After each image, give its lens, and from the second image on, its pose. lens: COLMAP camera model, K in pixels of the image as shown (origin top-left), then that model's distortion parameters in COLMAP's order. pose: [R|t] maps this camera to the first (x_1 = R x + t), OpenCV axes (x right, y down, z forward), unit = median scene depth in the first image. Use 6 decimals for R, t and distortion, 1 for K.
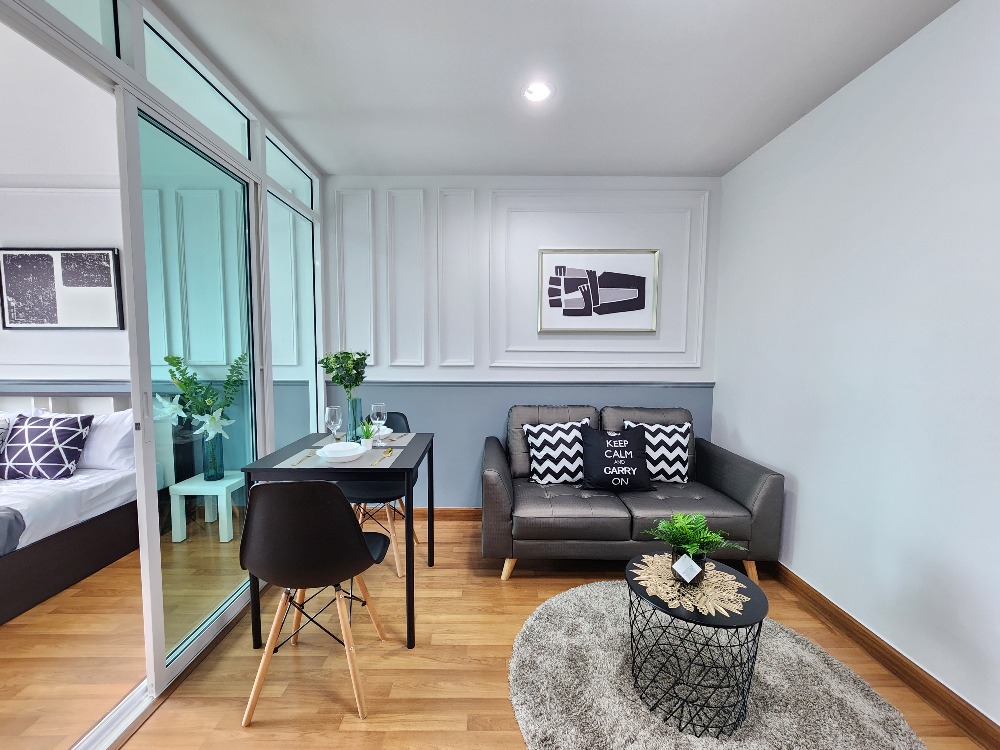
lens RADIAL K [[408.7, 0, 489.9], [0, 408.7, 379.3], [0, 0, 1]] dist [0.002792, 0.000517]
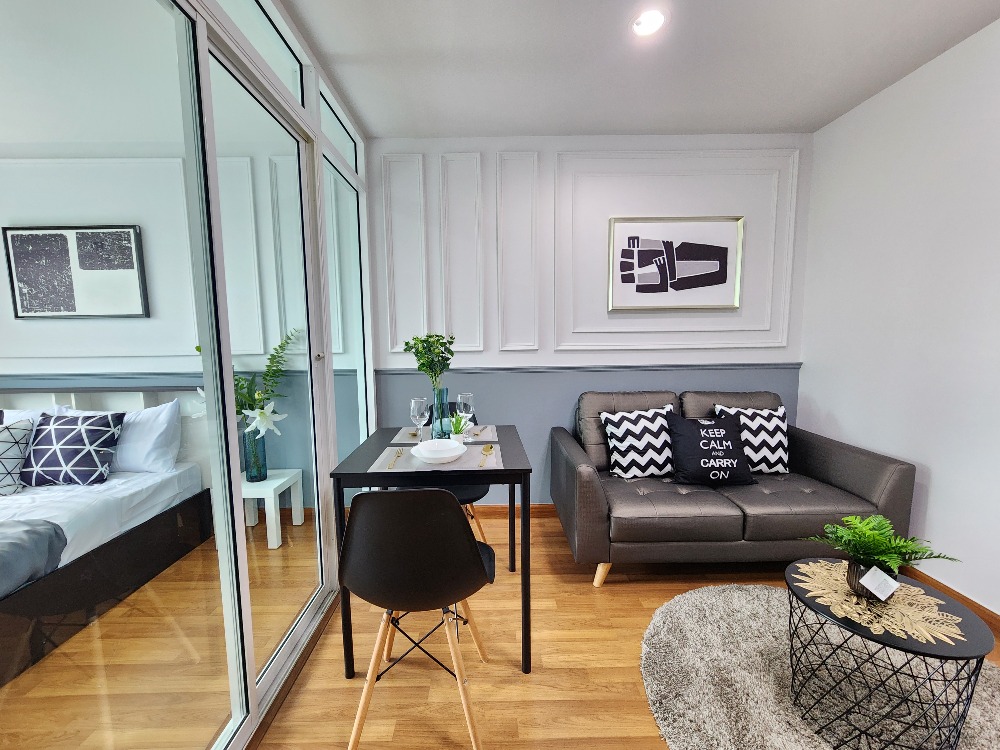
lens RADIAL K [[413.0, 0, 489.6], [0, 413.0, 378.5], [0, 0, 1]] dist [0.001532, 0.000889]
pose [[0.999805, -0.019259, 0.004476, -0.174709], [0.019111, 0.999338, 0.030964, 0.000370], [-0.005069, -0.030872, 0.999510, 0.094636]]
